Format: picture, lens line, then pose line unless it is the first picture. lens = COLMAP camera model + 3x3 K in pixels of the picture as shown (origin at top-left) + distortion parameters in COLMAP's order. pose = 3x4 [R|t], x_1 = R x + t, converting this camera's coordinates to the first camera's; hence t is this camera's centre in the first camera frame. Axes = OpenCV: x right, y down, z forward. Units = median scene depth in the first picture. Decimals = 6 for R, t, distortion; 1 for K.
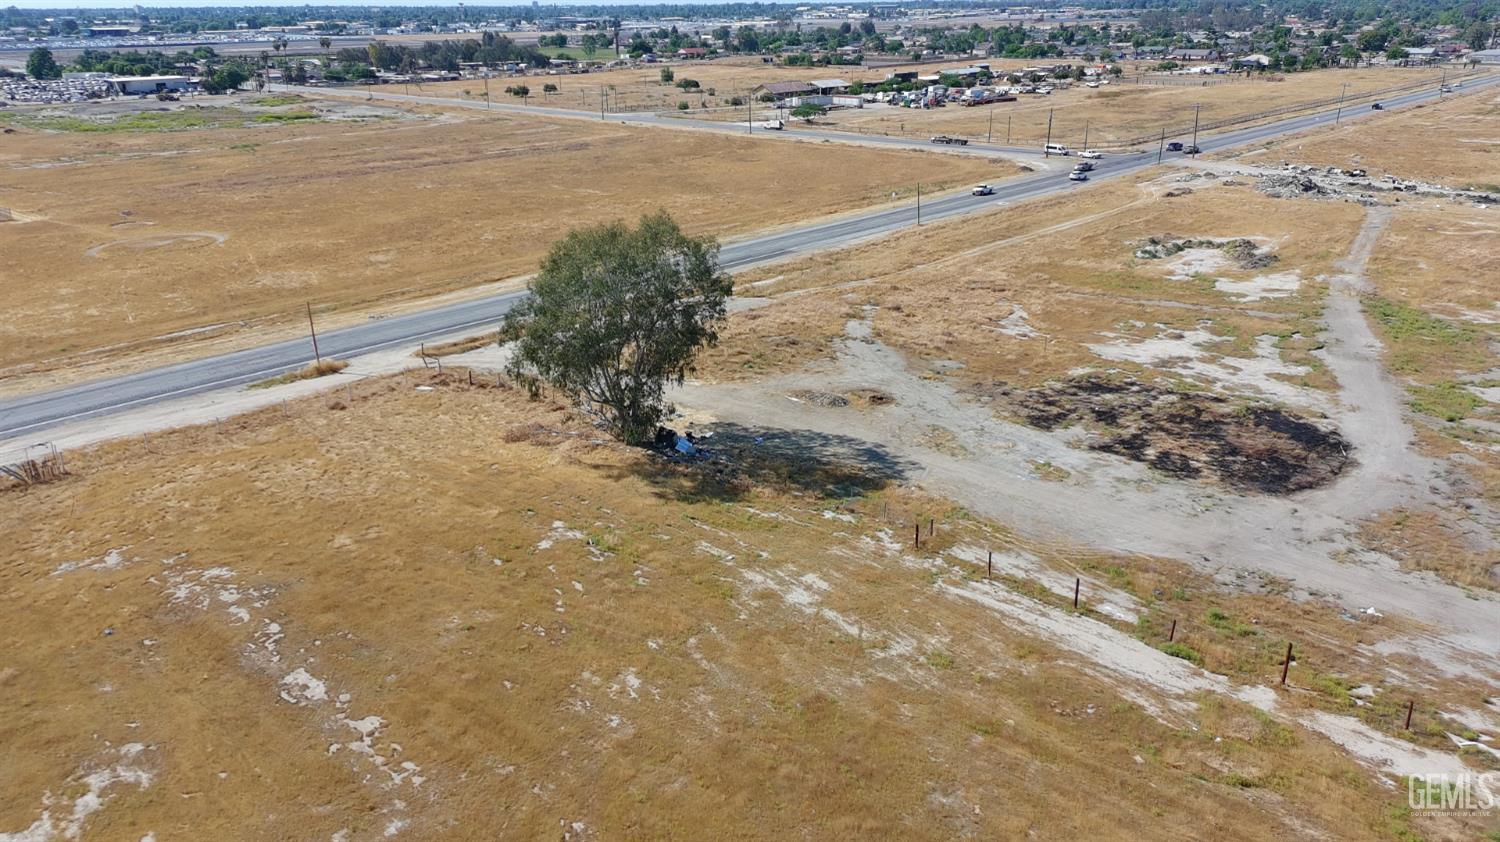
lens RADIAL K [[1152.4, 0, 750.0], [0, 1152.4, 421.0], [0, 0, 1]] dist [0.089441, -0.102520]
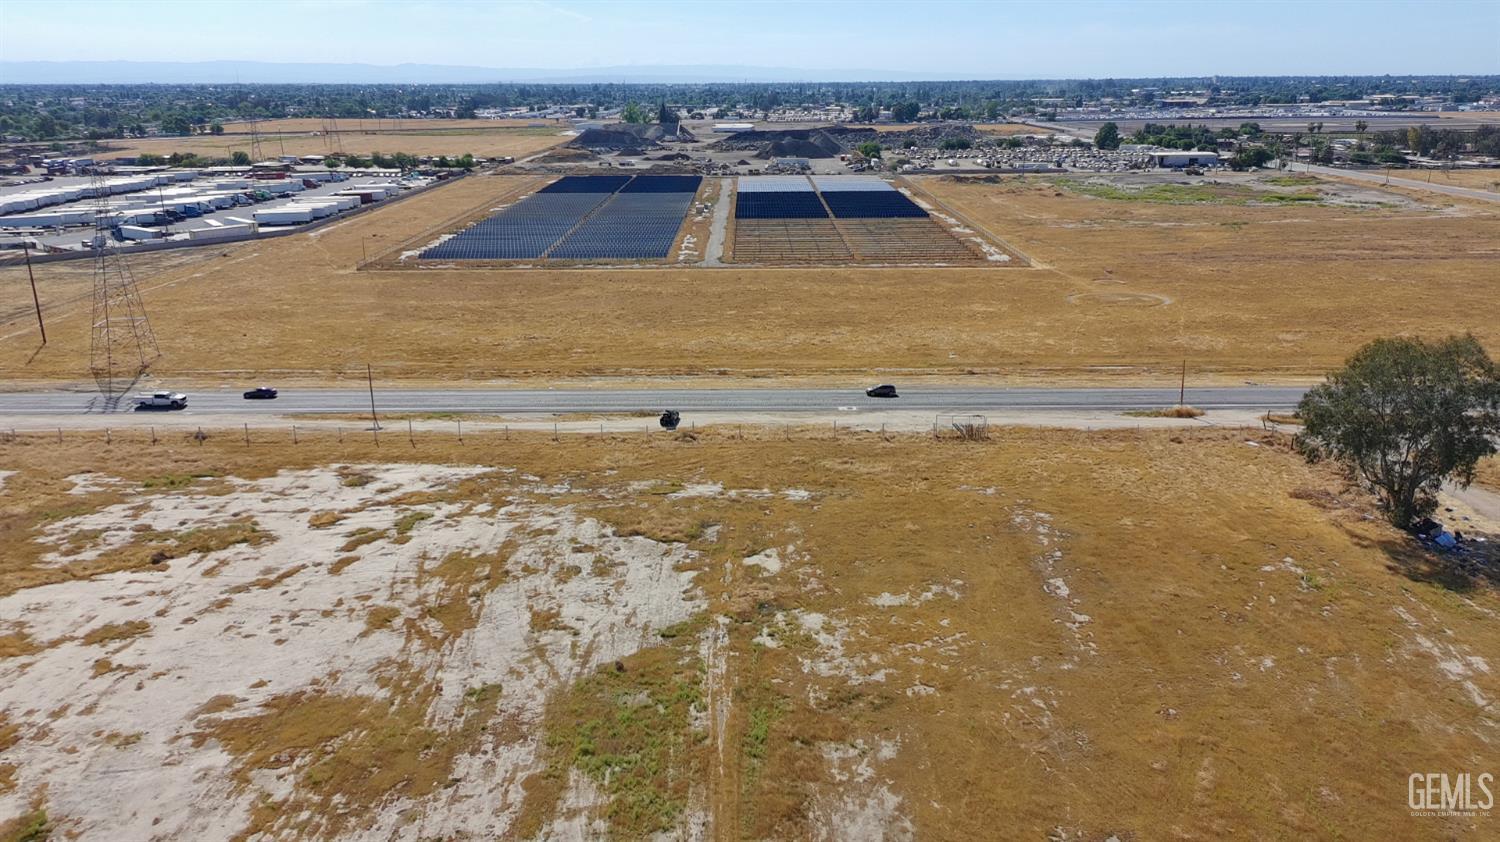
lens RADIAL K [[1152.4, 0, 750.0], [0, 1152.4, 421.0], [0, 0, 1]] dist [0.089441, -0.102520]
pose [[0.679867, 0.217402, -0.700369, 0.202840], [-0.254336, 0.965670, 0.052863, 0.017148], [0.687818, 0.142190, 0.711820, -0.229576]]
